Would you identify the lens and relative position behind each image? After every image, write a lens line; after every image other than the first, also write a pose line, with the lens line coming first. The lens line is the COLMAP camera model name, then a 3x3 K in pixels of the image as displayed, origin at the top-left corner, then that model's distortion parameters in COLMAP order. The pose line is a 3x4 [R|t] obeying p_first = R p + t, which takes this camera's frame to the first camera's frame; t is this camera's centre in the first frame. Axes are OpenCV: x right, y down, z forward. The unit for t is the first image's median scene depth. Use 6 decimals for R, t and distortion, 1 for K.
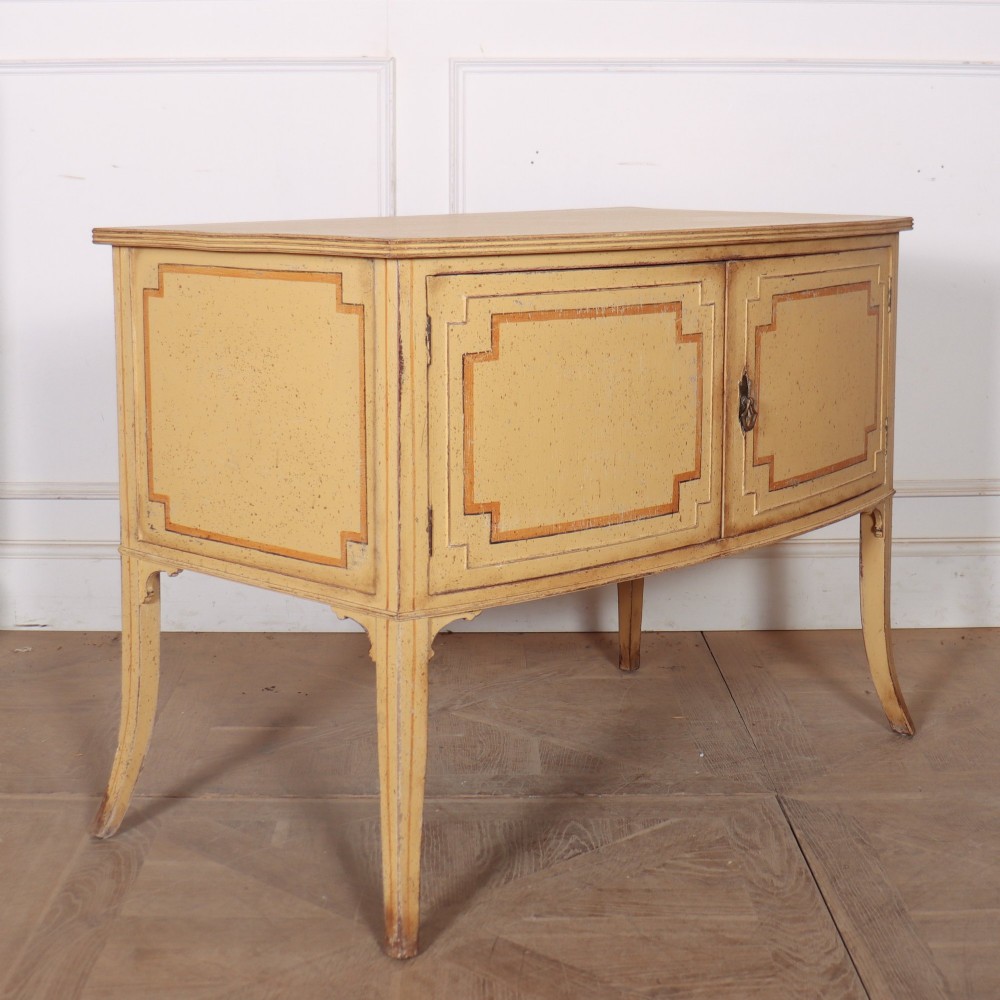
lens RADIAL K [[1858.7, 0, 497.3], [0, 1858.7, 468.5], [0, 0, 1]] dist [-0.222200, 0.146457]
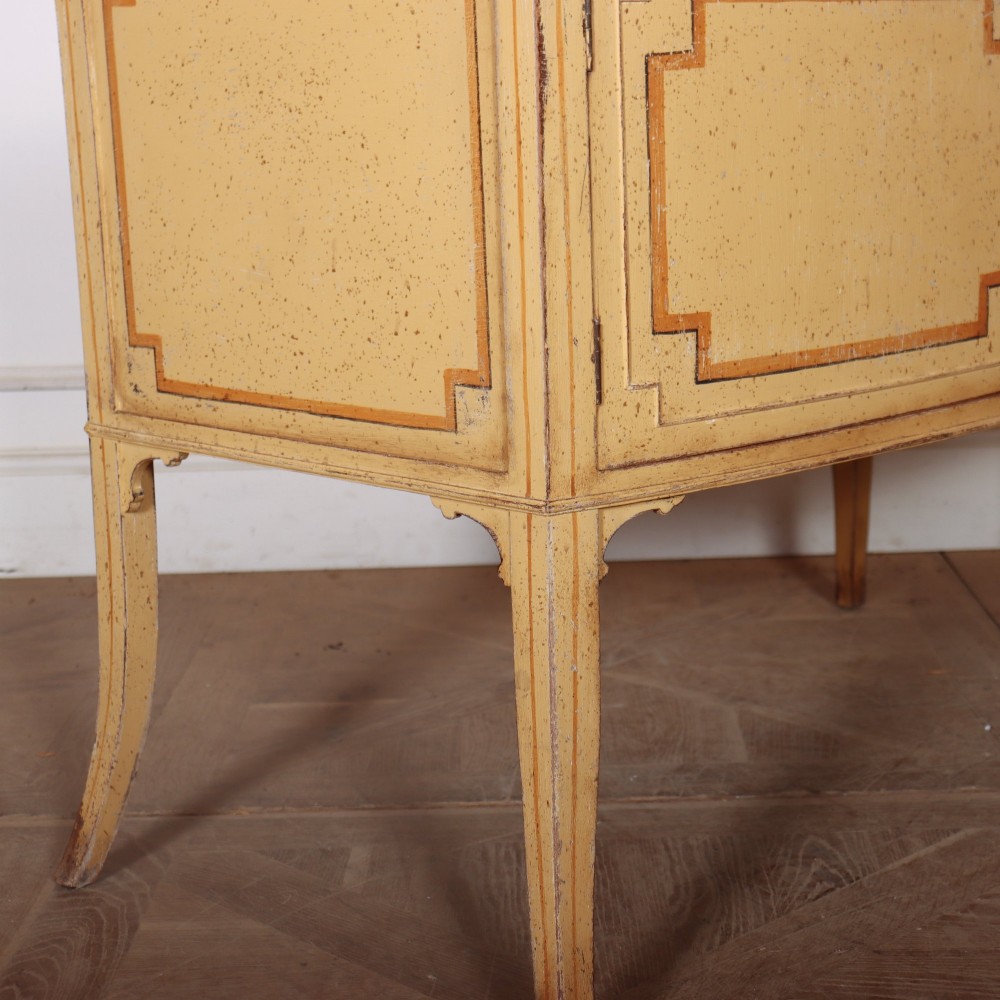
lens RADIAL K [[2107.3, 0, 542.7], [0, 2107.3, 524.4], [0, 0, 1]] dist [-0.016489, 0.317669]
pose [[0.999340, -0.027738, -0.023466, -0.037156], [0.029049, 0.997922, 0.057521, 0.043909], [0.021821, -0.058165, 0.998068, 0.311758]]
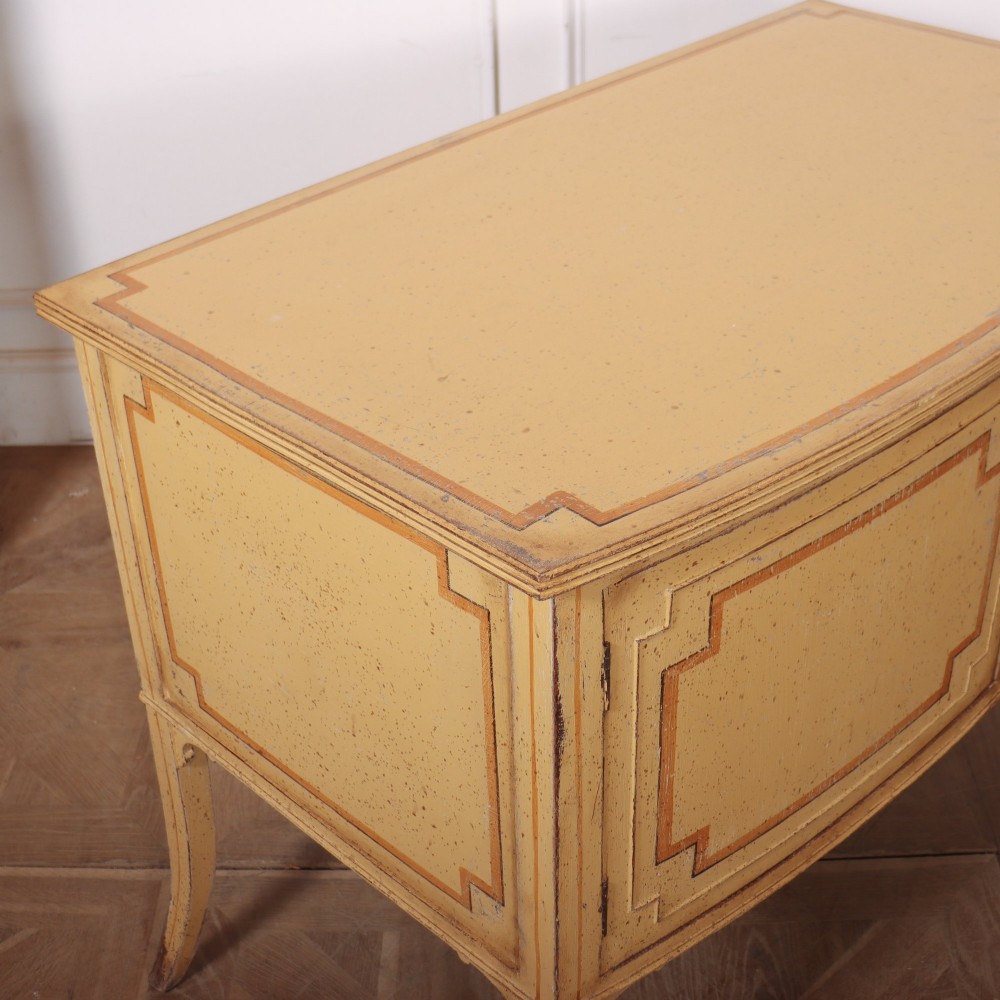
lens RADIAL K [[1484.7, 0, 503.0], [0, 1484.7, 380.2], [0, 0, 1]] dist [-0.161184, 0.086911]
pose [[0.999248, -0.014864, -0.035799, -0.047376], [0.026297, 0.938472, 0.344353, -0.287790], [0.028478, -0.345036, 0.938157, 0.565429]]
